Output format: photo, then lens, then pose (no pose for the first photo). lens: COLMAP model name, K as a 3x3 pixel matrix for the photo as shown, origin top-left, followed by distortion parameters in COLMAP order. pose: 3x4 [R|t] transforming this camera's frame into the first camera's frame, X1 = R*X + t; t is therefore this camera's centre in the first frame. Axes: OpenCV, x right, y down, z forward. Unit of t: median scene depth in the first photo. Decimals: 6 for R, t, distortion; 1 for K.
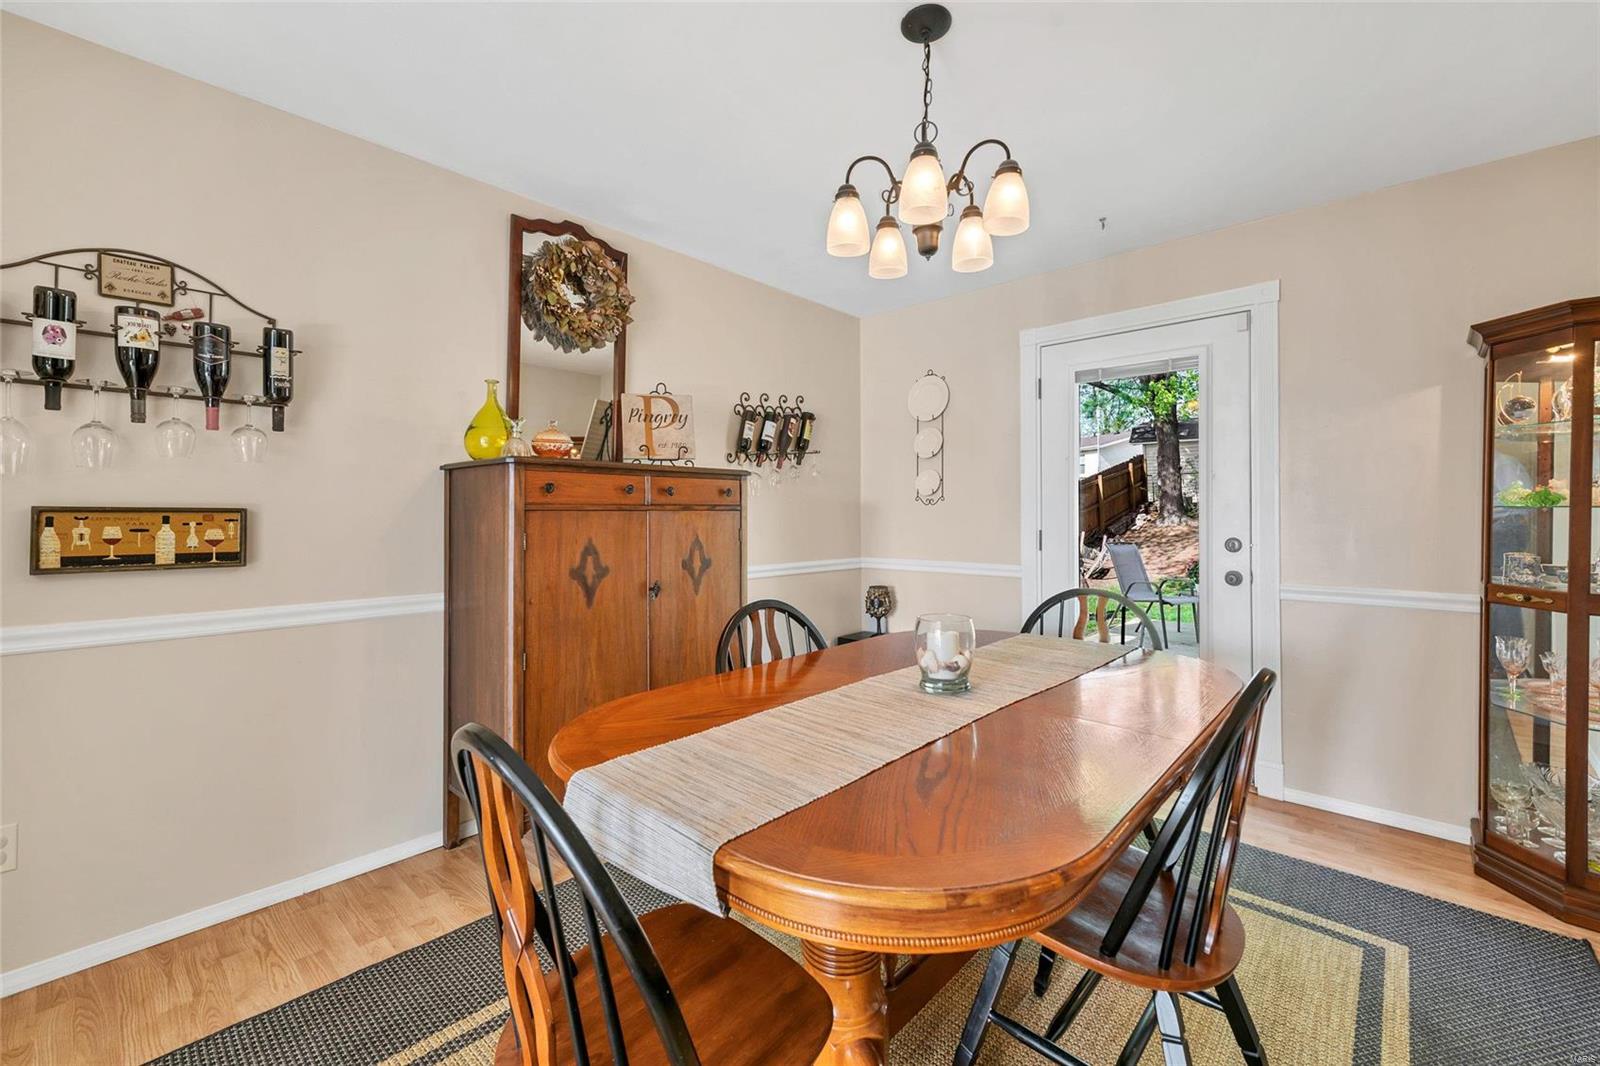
lens RADIAL K [[649.5, 0, 787.7], [0, 649.5, 510.4], [0, 0, 1]] dist [-0.001171, -0.000202]
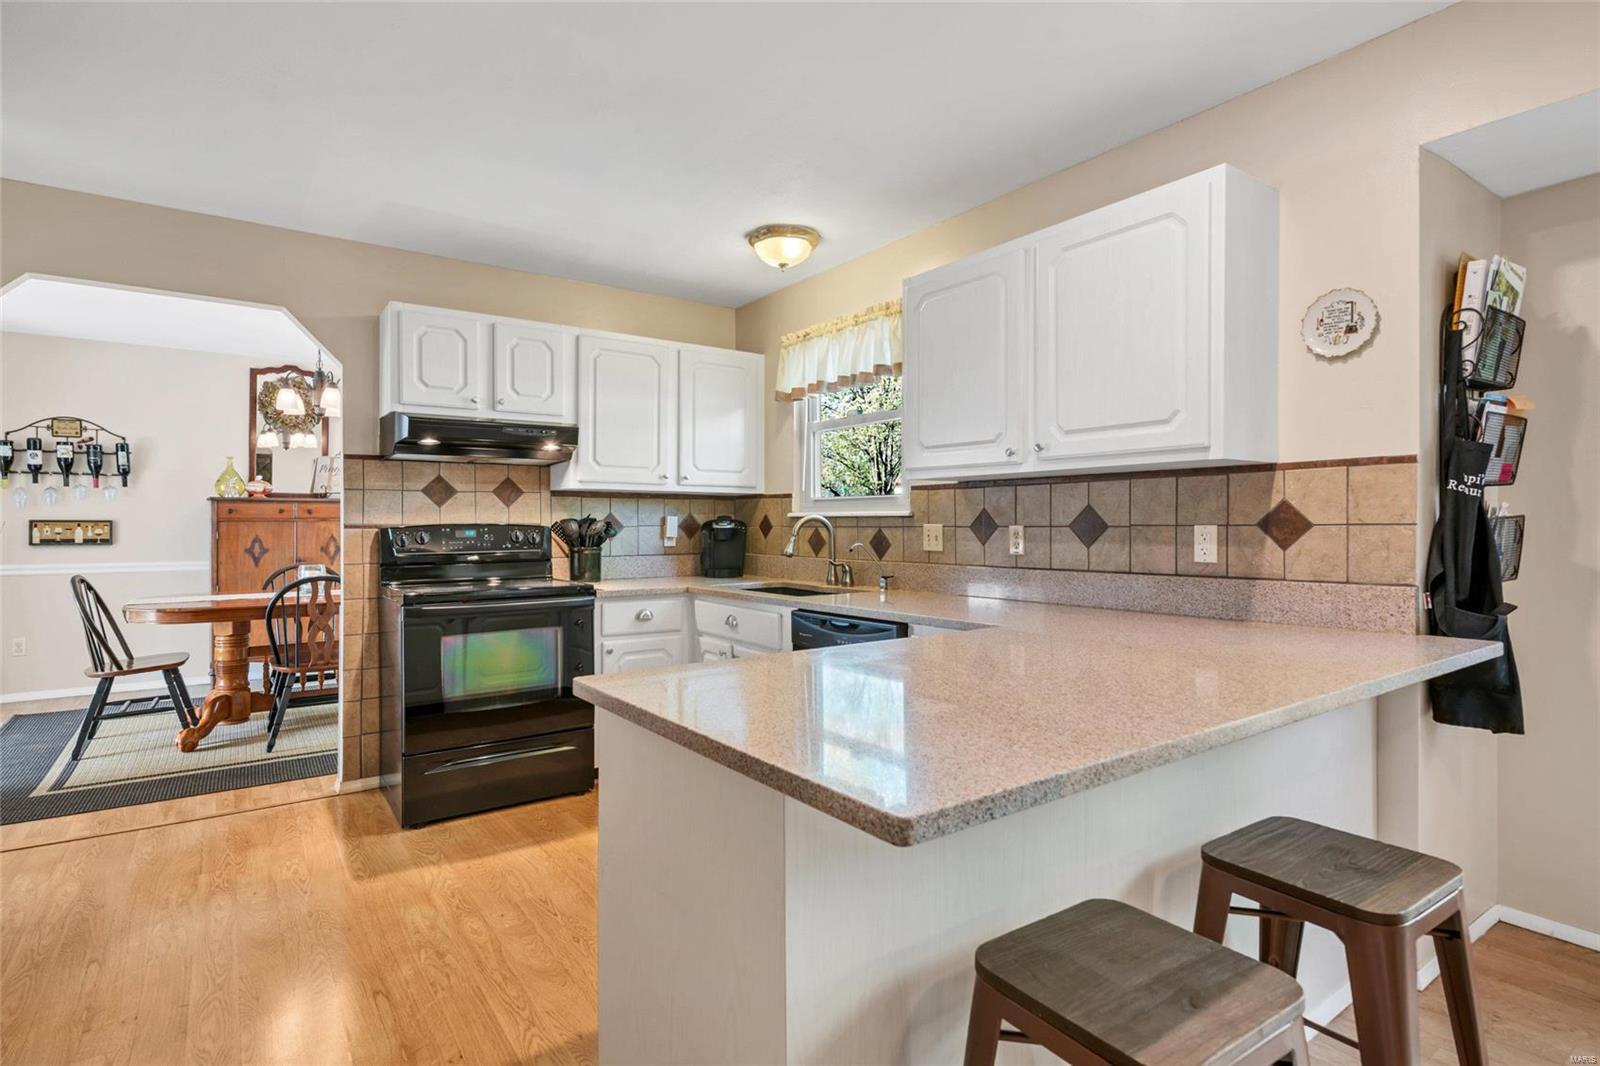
lens RADIAL K [[792.5, 0, 792.8], [0, 792.5, 525.1], [0, 0, 1]] dist [0.004585, 0.000020]
pose [[0.979152, 0.002793, -0.203109, 2.291944], [-0.000382, 0.999929, 0.011906, -0.022697], [0.203128, -0.011581, 0.979084, -1.393292]]
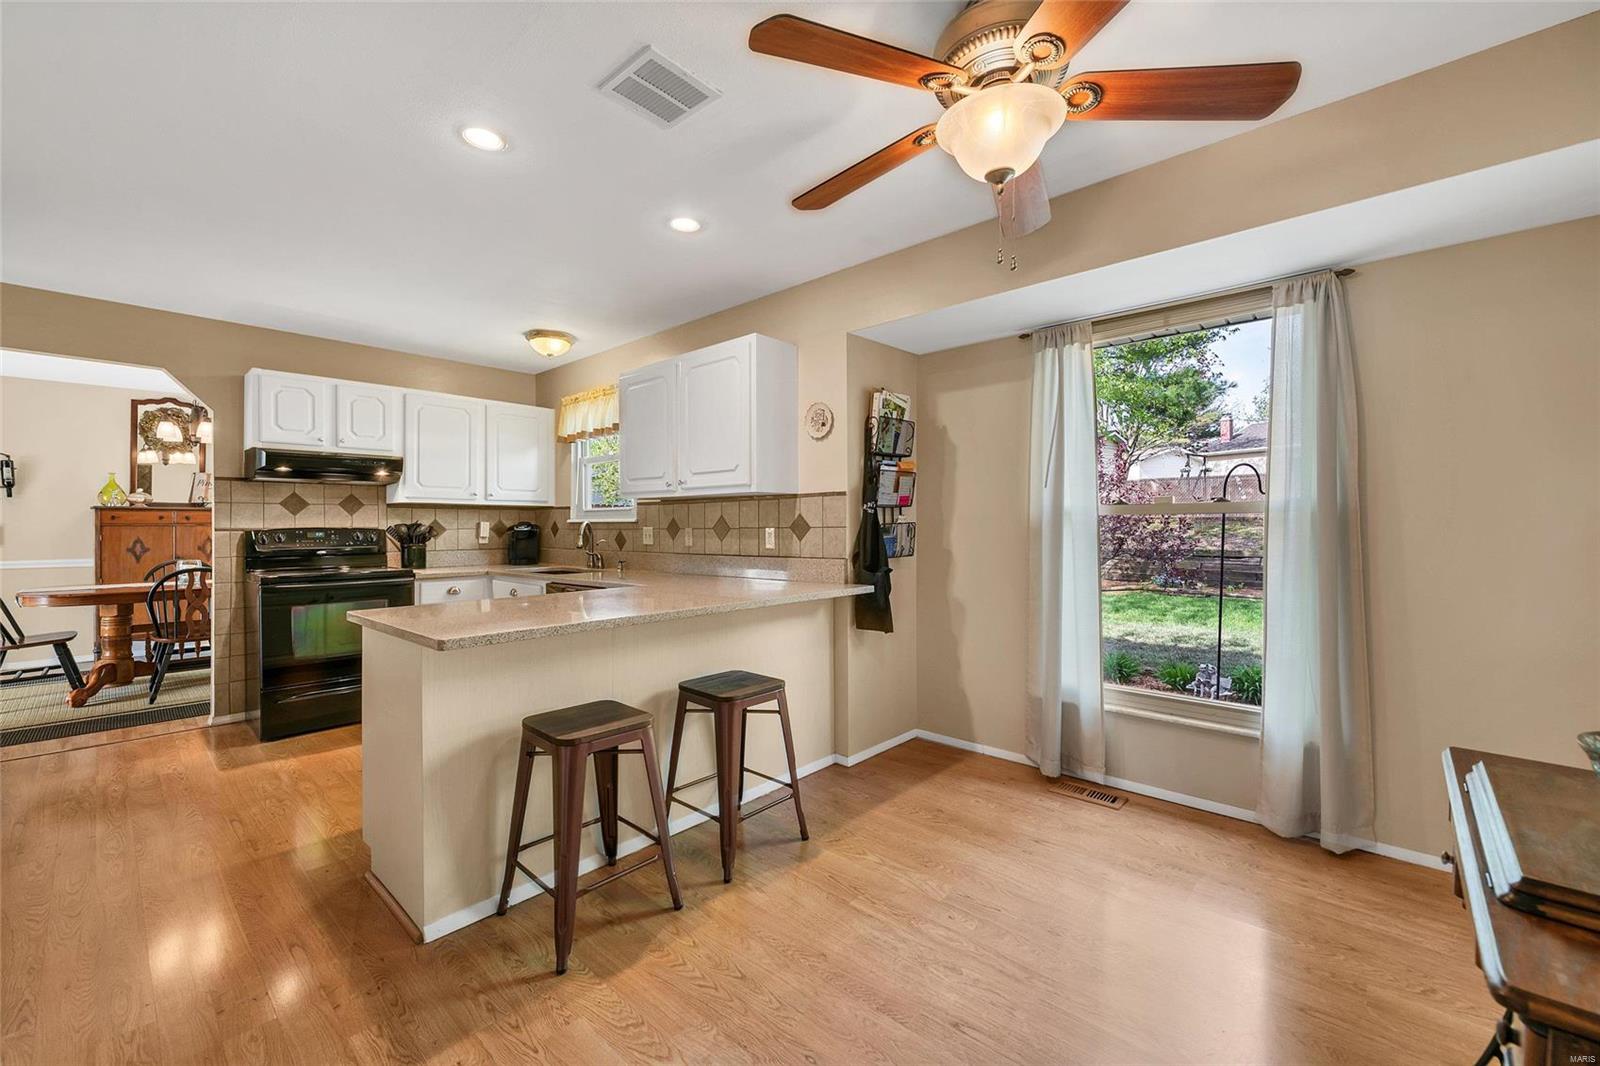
lens RADIAL K [[652.5, 0, 795.9], [0, 652.5, 527.3], [0, 0, 1]] dist [-0.006412, -0.000261]
pose [[0.999999, 0.000585, -0.001382, 2.763024], [-0.000570, 0.999935, 0.011396, -0.029909], [0.001388, -0.011395, 0.999934, -1.875992]]
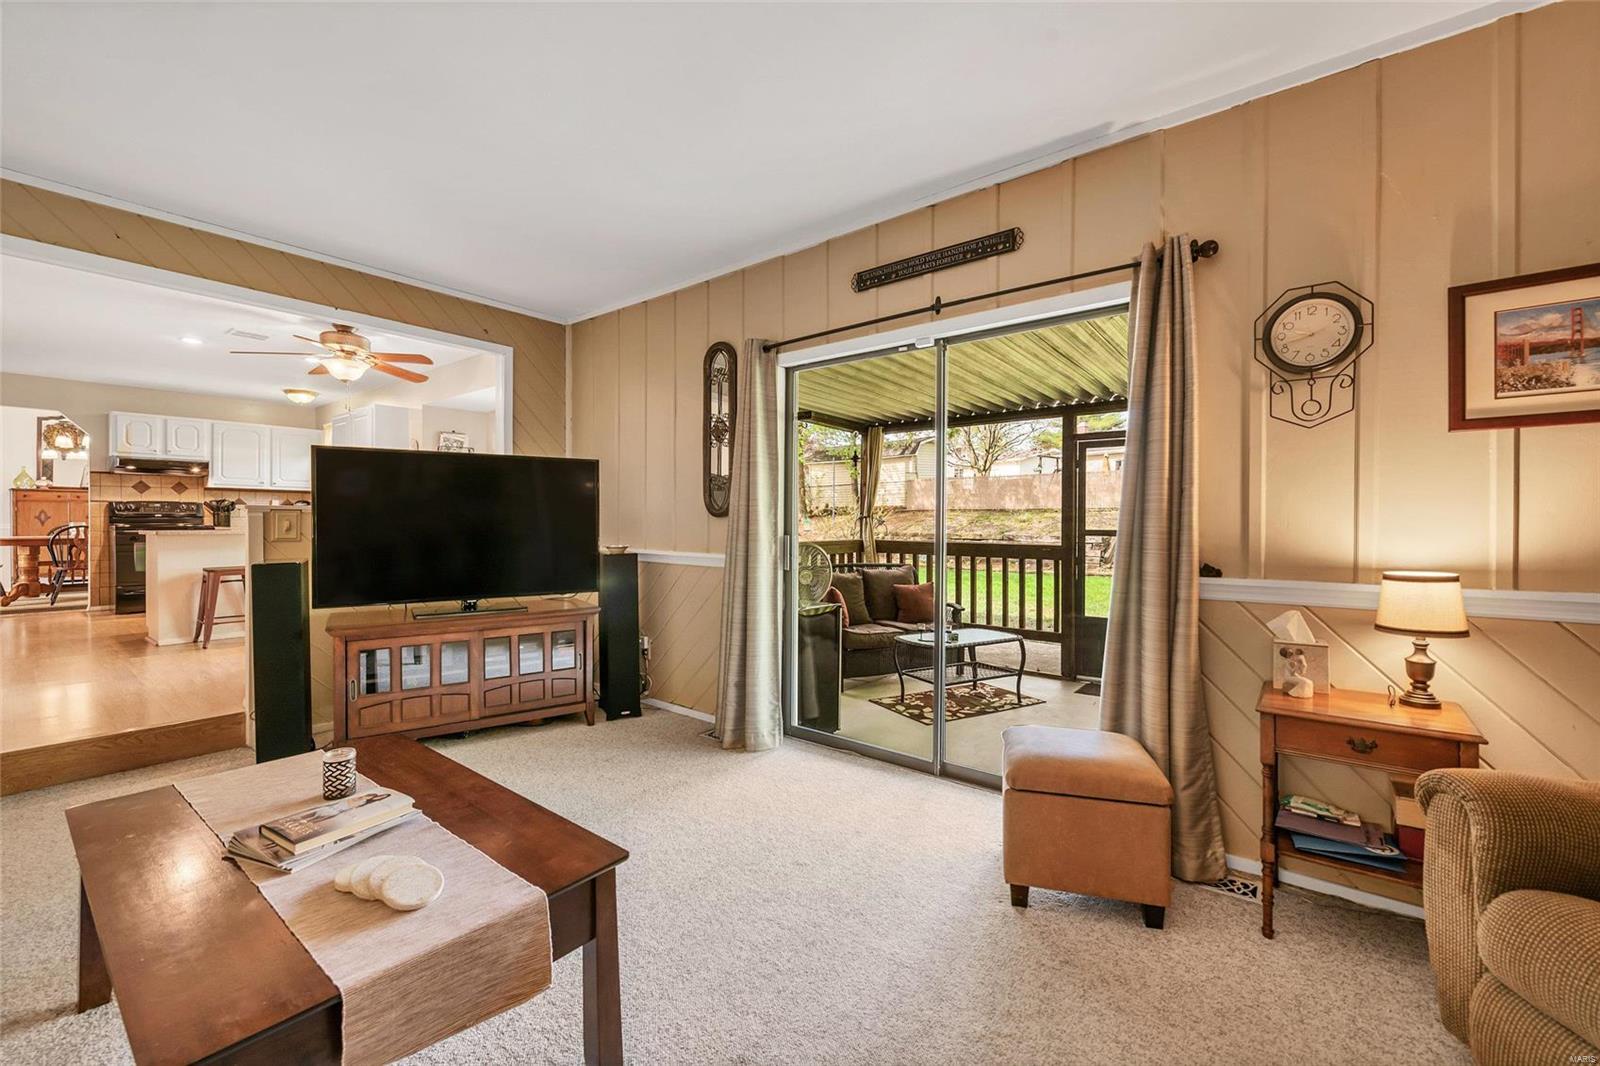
lens RADIAL K [[640.6, 0, 802.1], [0, 640.6, 528.6], [0, 0, 1]] dist [0.000617, -0.002240]
pose [[0.996941, 0.005659, 0.077958, 4.701133], [-0.007439, 0.999718, 0.022558, 0.048734], [-0.077809, -0.023069, 0.996701, -3.786113]]
